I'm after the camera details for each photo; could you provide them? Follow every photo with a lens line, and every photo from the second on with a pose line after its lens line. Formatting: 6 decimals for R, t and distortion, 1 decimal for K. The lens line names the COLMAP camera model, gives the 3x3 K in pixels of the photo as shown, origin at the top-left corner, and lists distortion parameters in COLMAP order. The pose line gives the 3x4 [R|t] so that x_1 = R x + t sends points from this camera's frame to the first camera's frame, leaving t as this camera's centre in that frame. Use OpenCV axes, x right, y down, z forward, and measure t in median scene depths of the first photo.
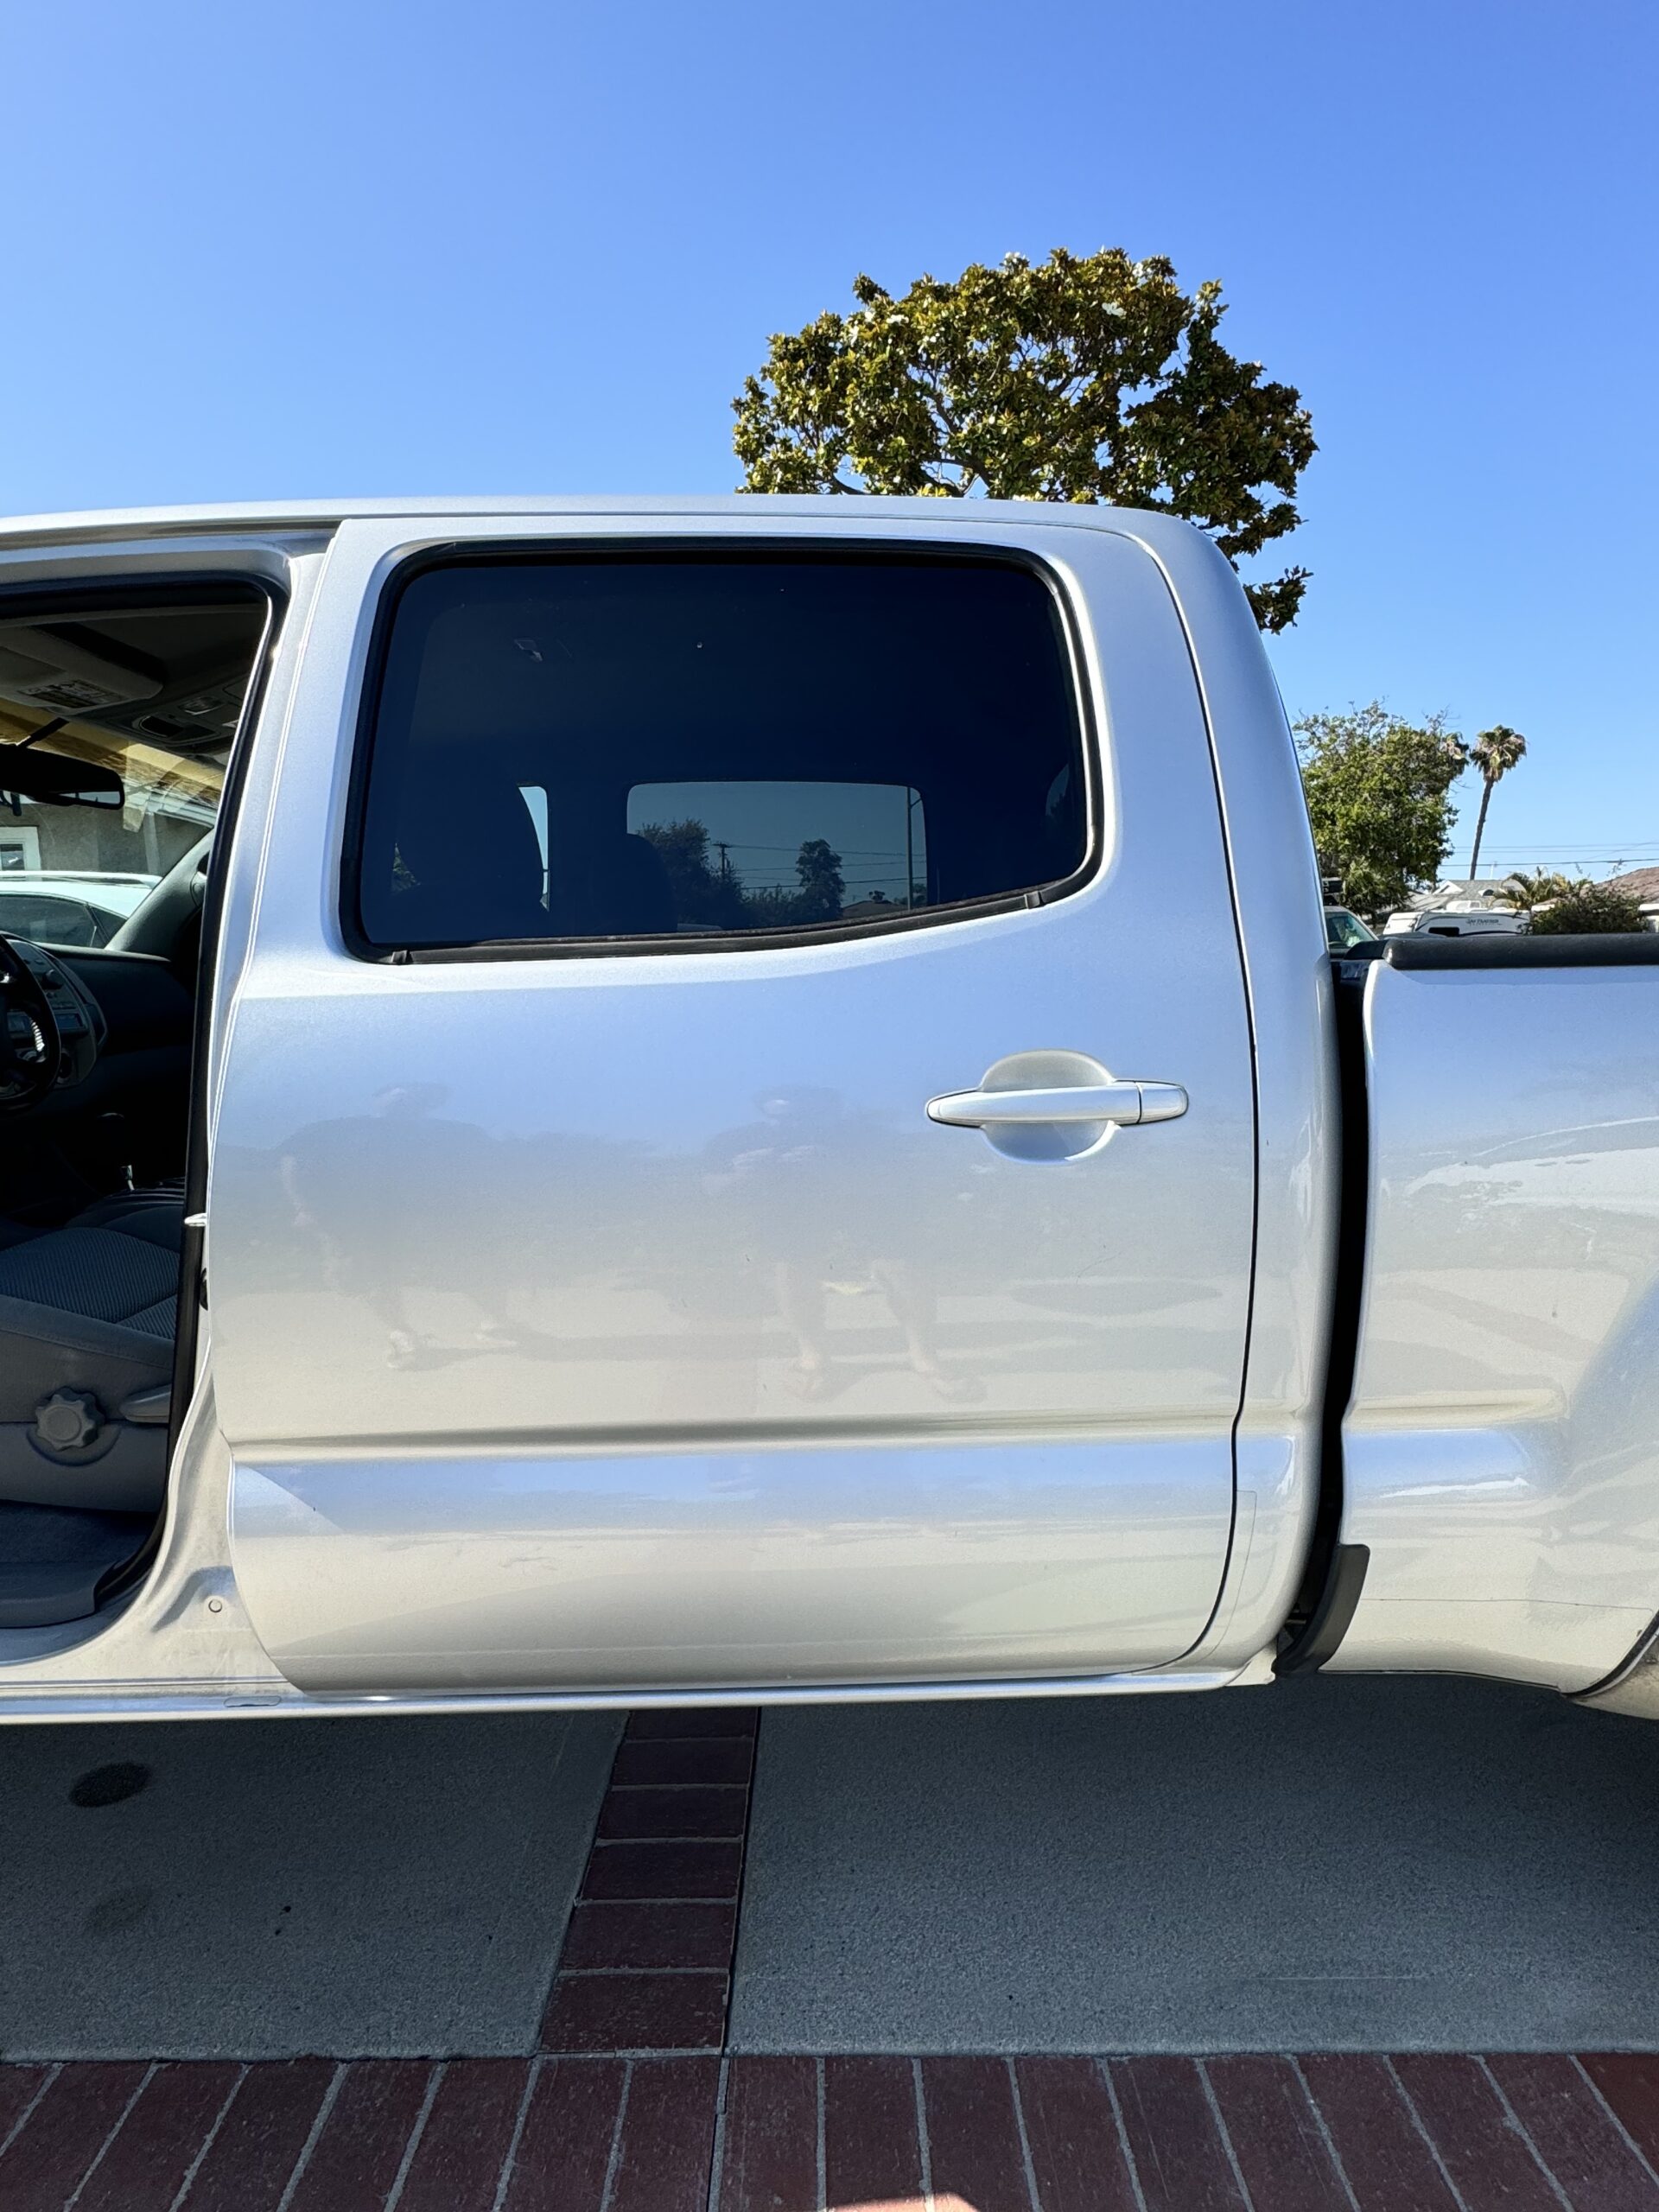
lens RADIAL K [[1142.2, 0, 828.6], [0, 1142.2, 1110.2], [0, 0, 1]] dist [-0.000093, -0.002663]
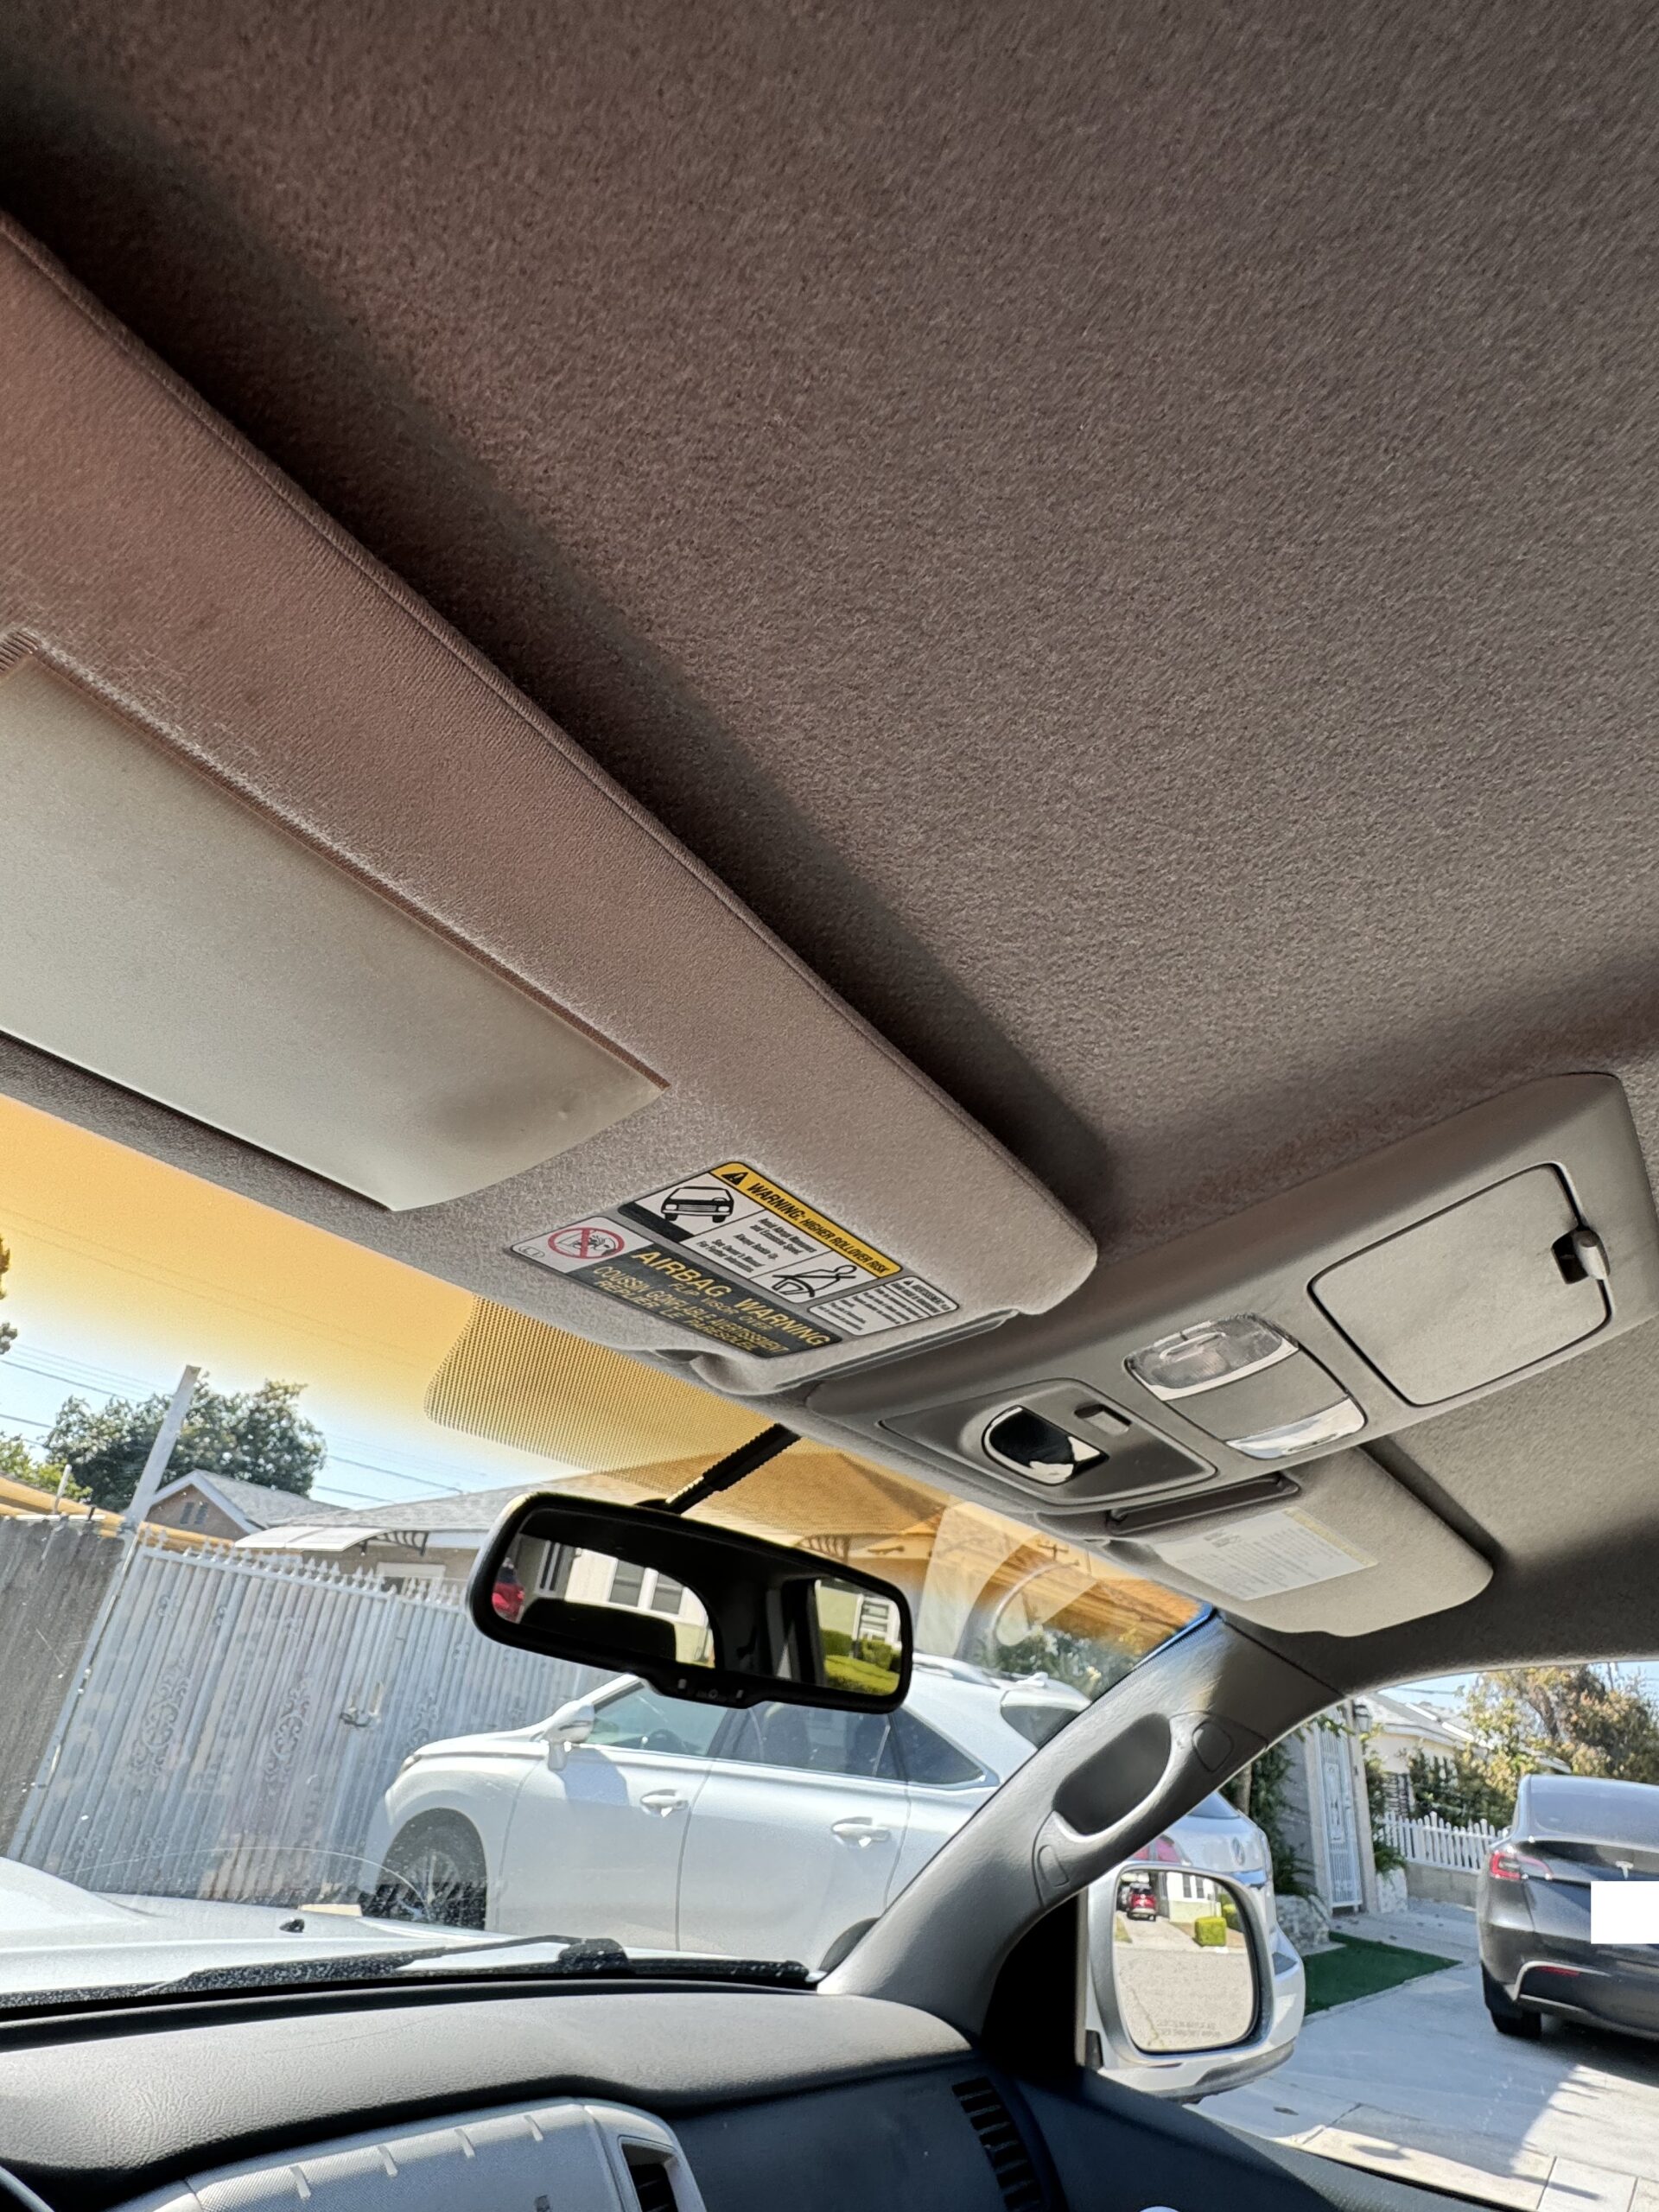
lens RADIAL K [[1142.2, 0, 824.7], [0, 1142.2, 1058.2], [0, 0, 1]] dist [-0.000093, -0.002663]
pose [[0.805398, -0.197583, -0.558833, -0.097724], [-0.197485, 0.799489, -0.567289, -0.052033], [0.558868, 0.567254, 0.604888, 0.160581]]
